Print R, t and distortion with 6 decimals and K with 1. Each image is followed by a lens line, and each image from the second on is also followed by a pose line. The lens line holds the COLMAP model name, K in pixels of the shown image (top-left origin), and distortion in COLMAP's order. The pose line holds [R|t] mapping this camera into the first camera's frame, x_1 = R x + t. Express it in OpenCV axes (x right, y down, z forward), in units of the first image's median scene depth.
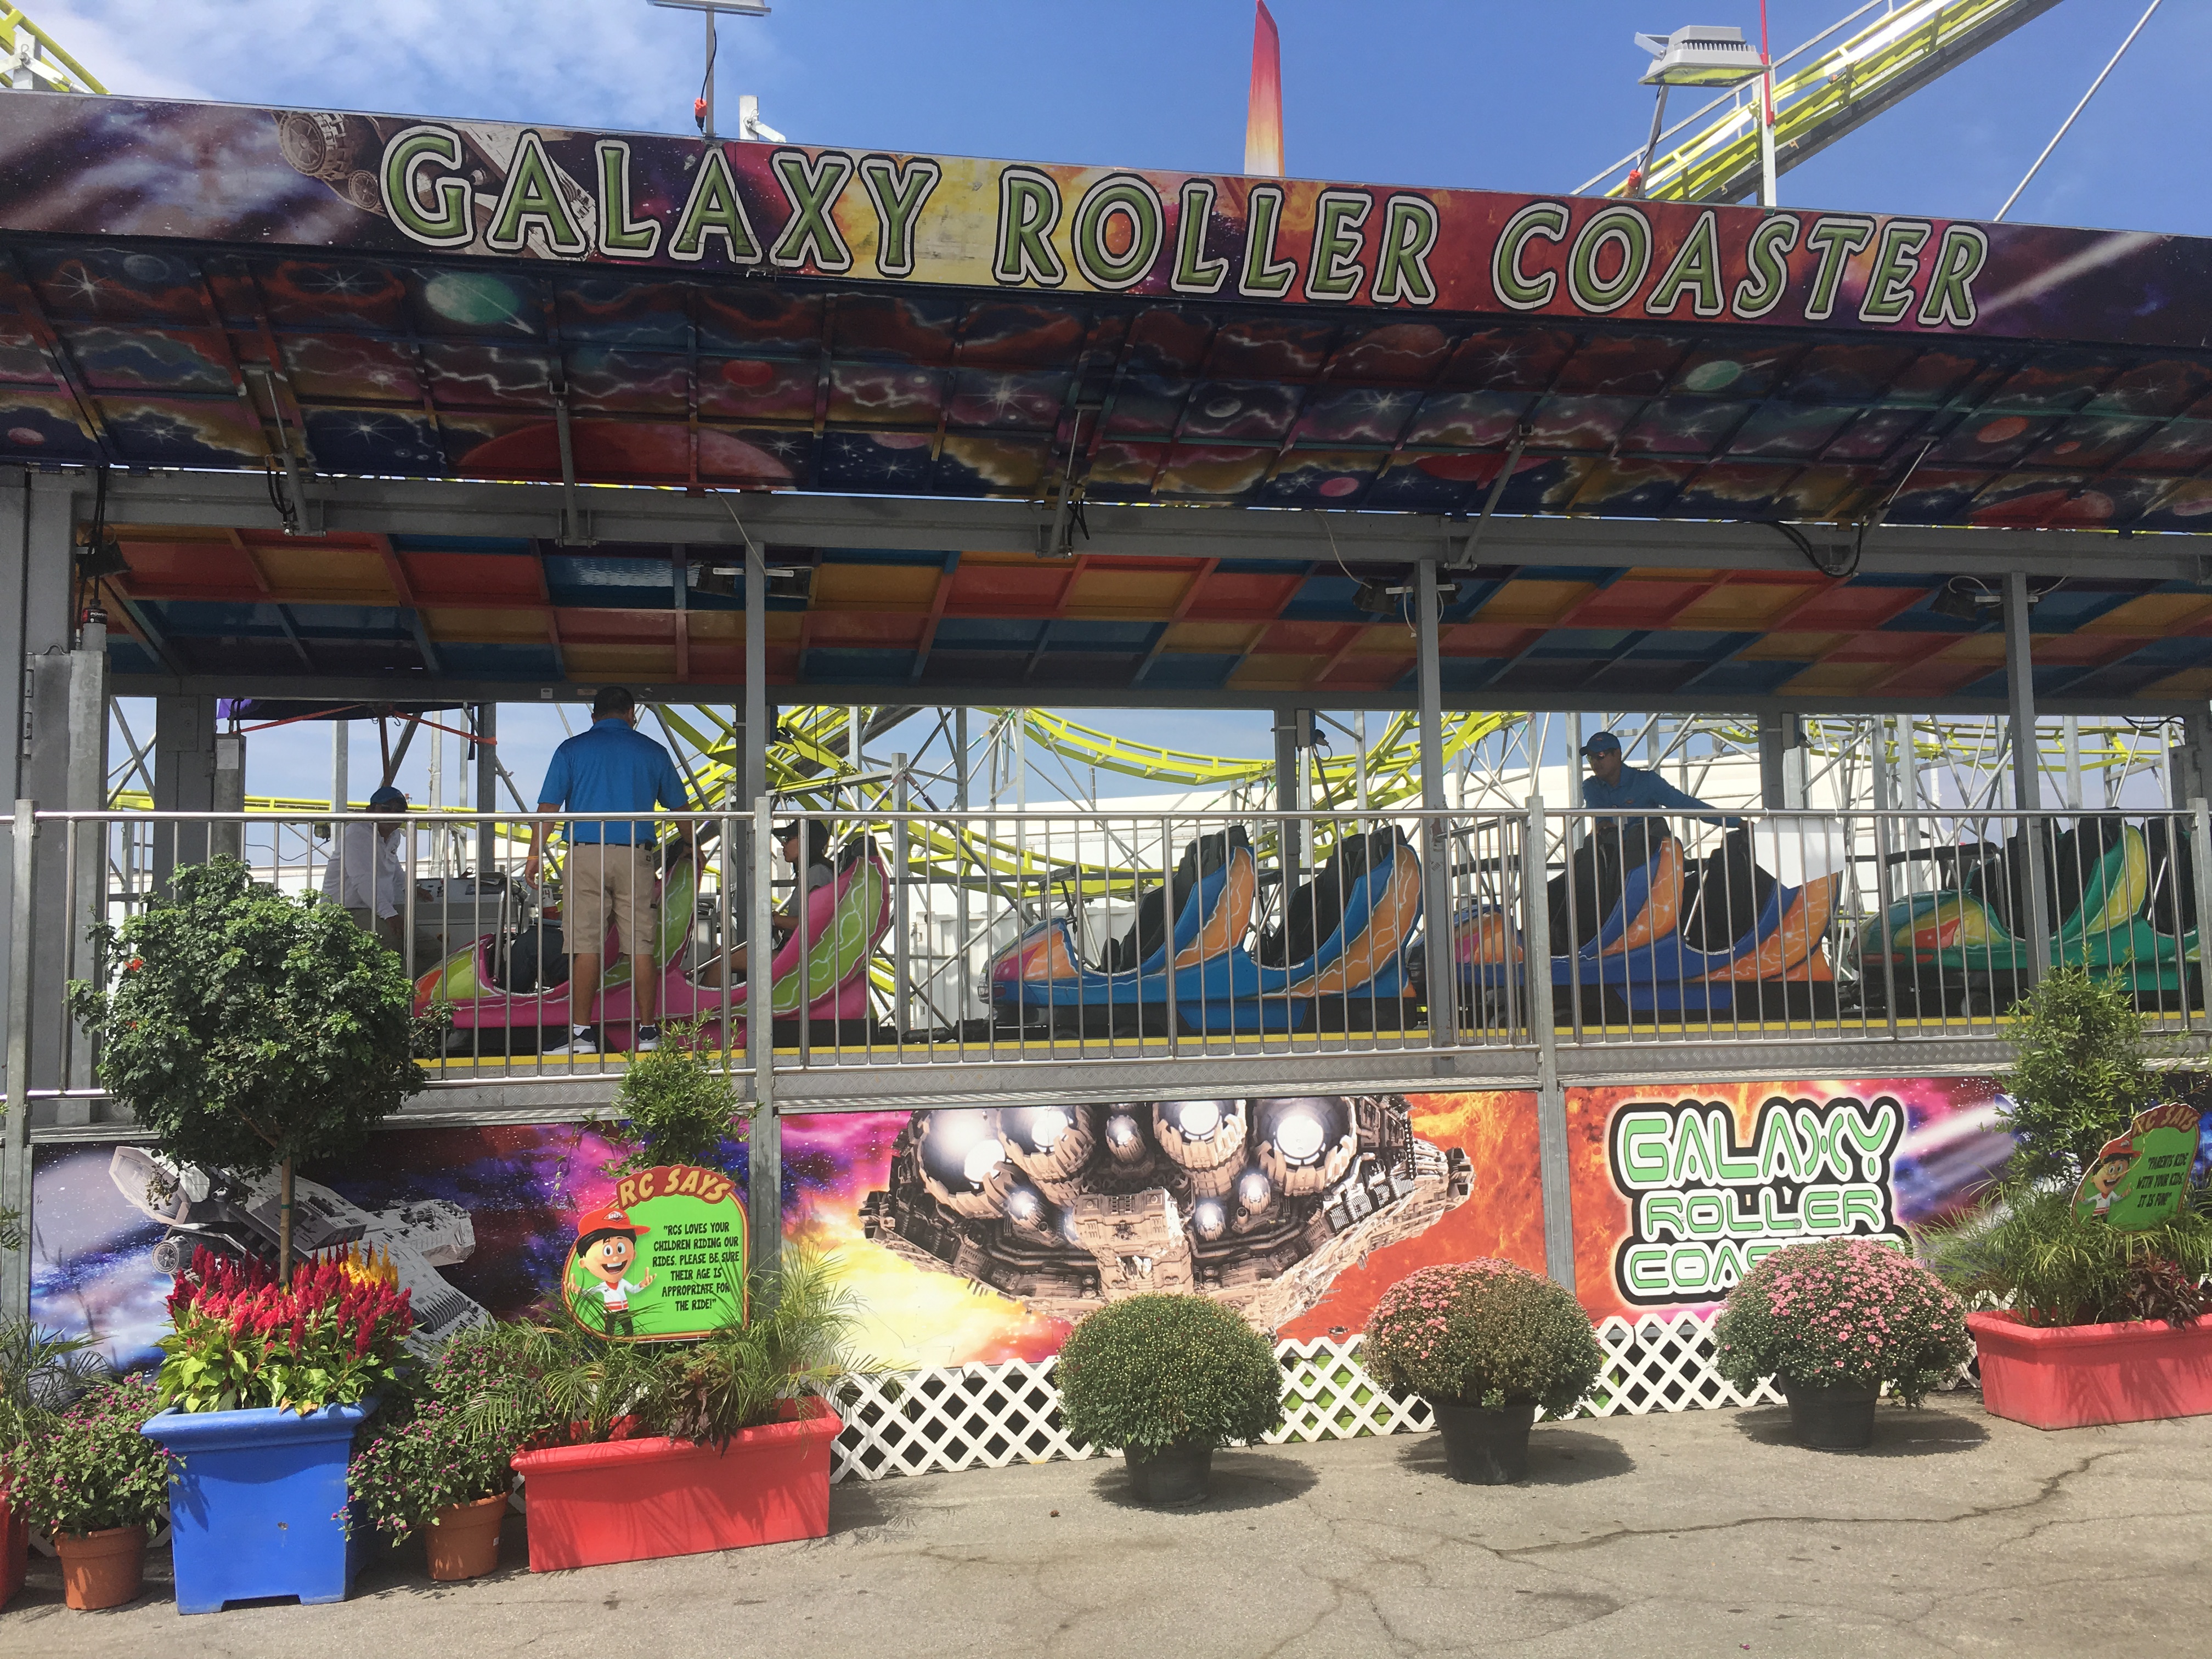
lens RADIAL K [[1908.7, 0, 1110.9], [0, 1908.7, 821.7], [0, 0, 1]] dist [0.100698, -0.148827]
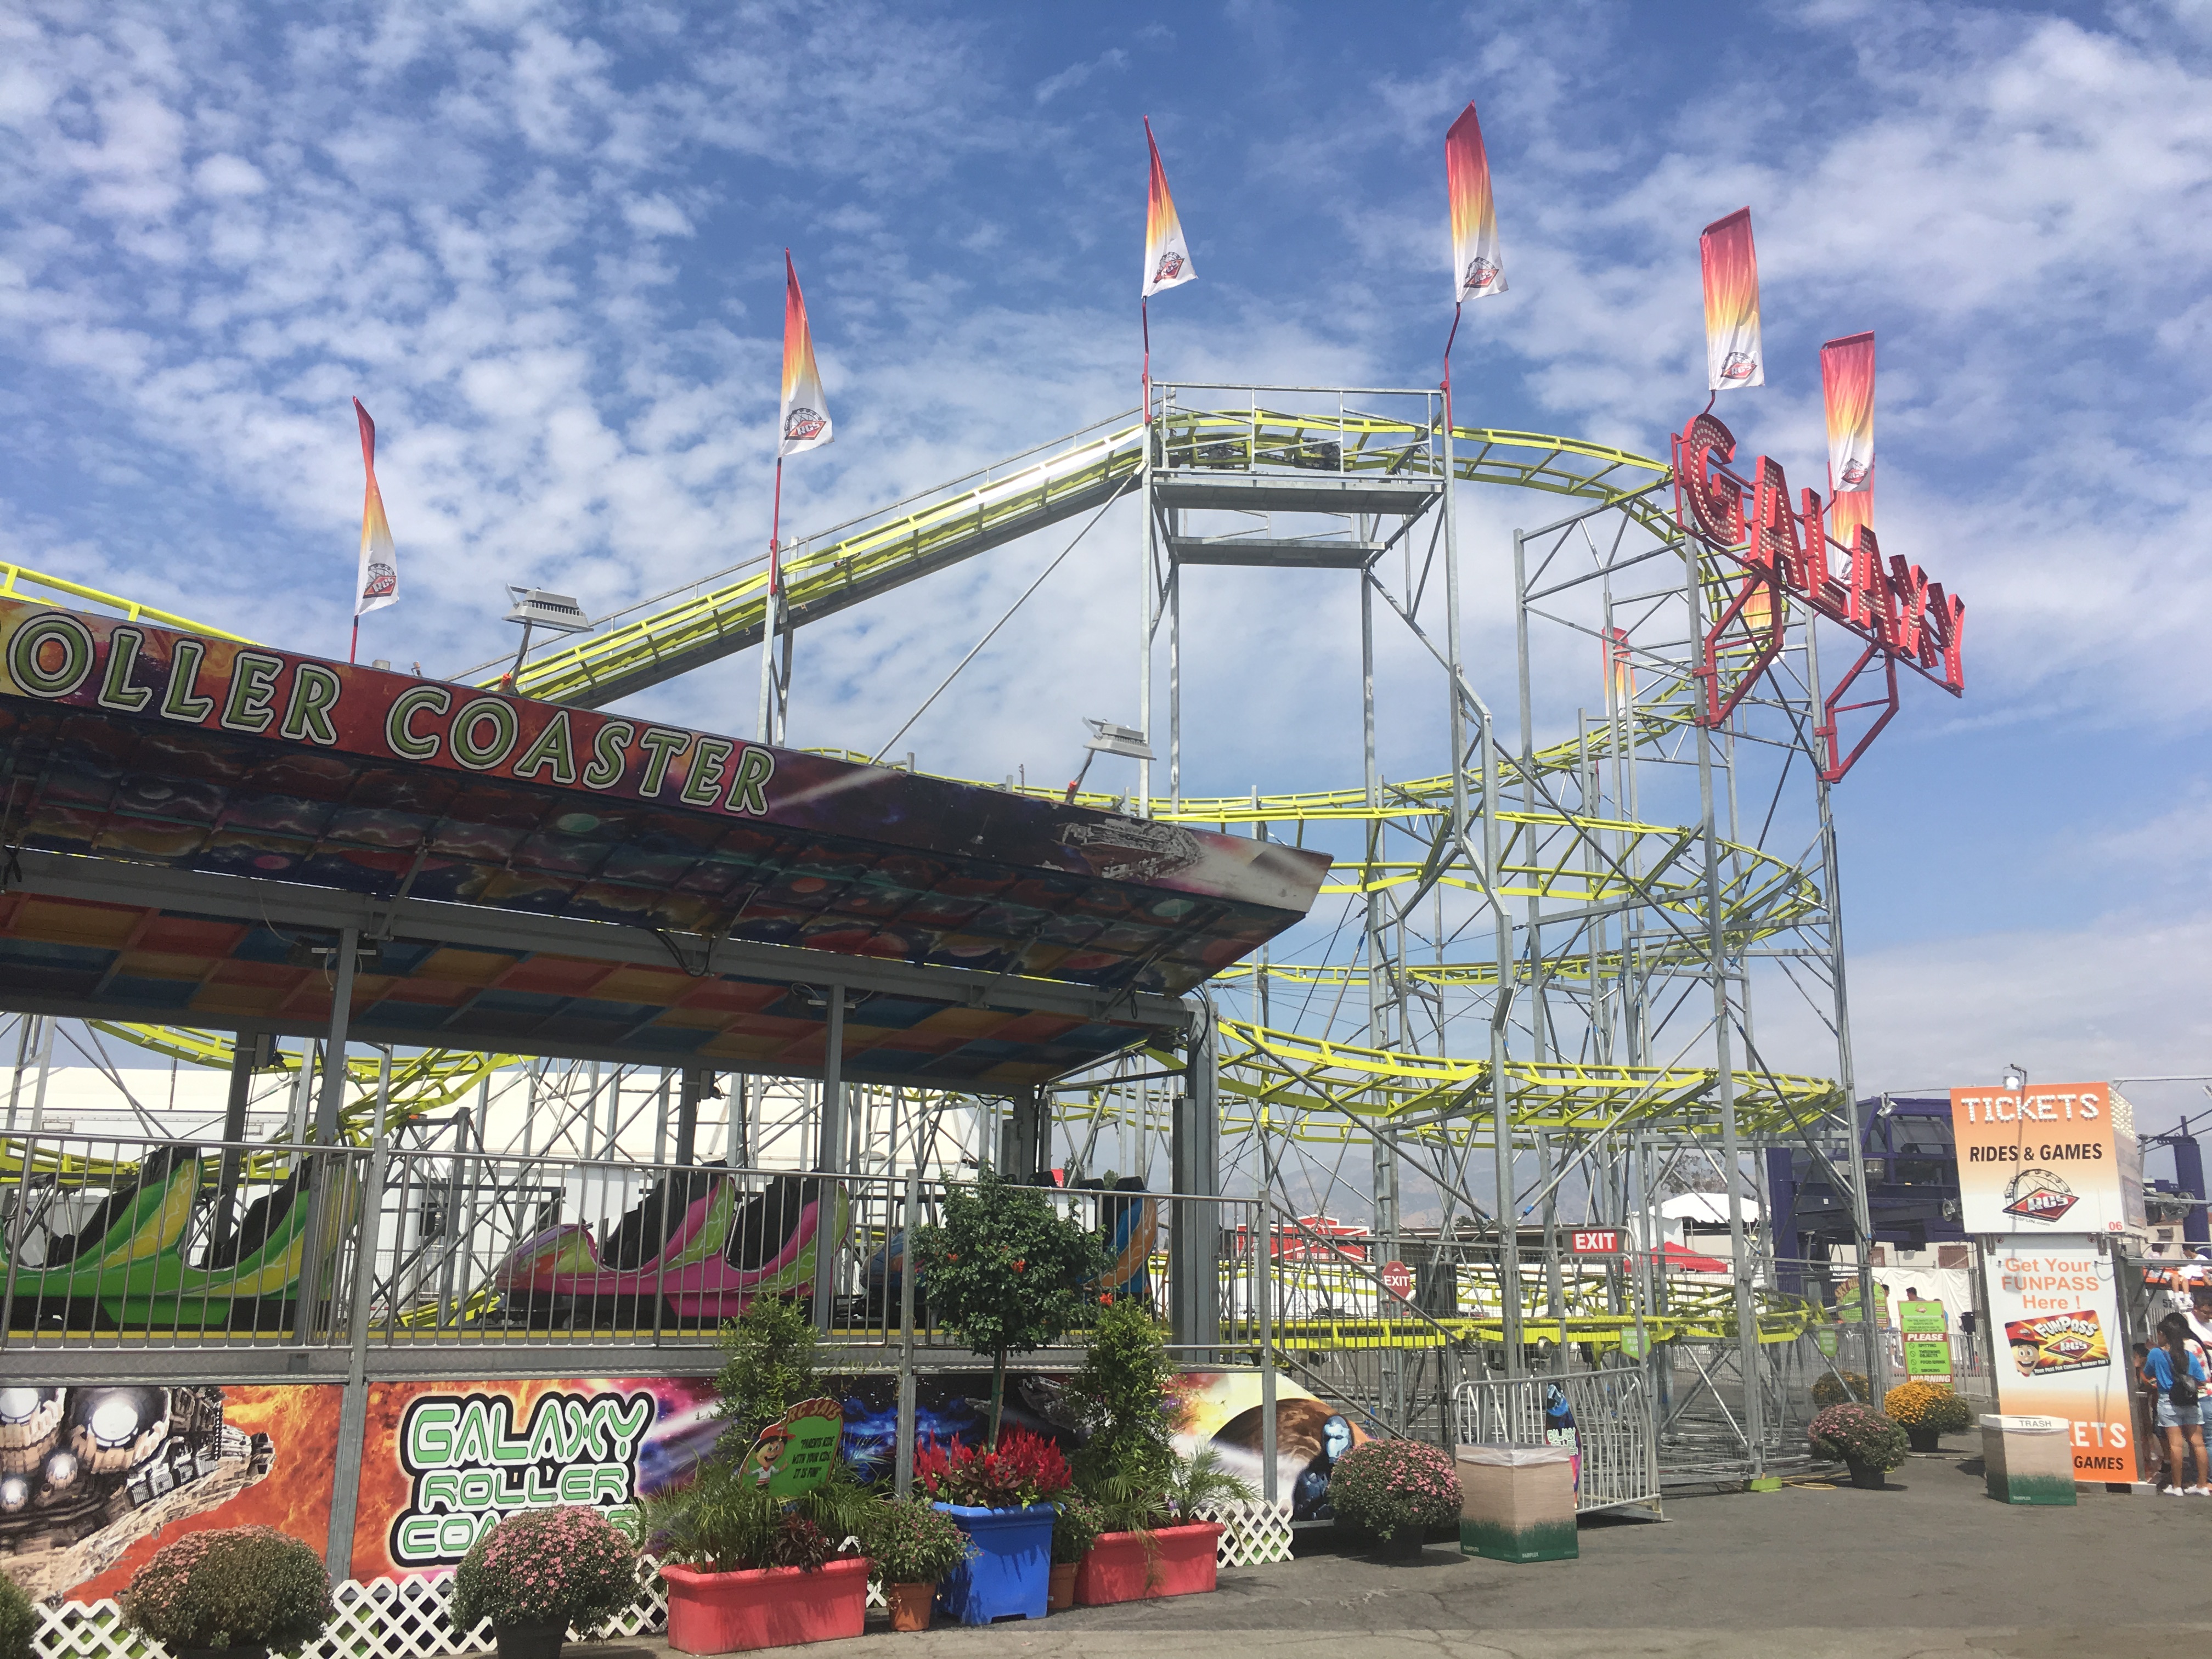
lens RADIAL K [[1908.7, 0, 1110.9], [0, 1908.7, 821.7], [0, 0, 1]] dist [0.100698, -0.148827]
pose [[0.913563, 0.134714, 0.383738, 0.146167], [-0.074923, 0.983145, -0.166770, -0.041553], [-0.399737, 0.123604, 0.908258, -0.349218]]
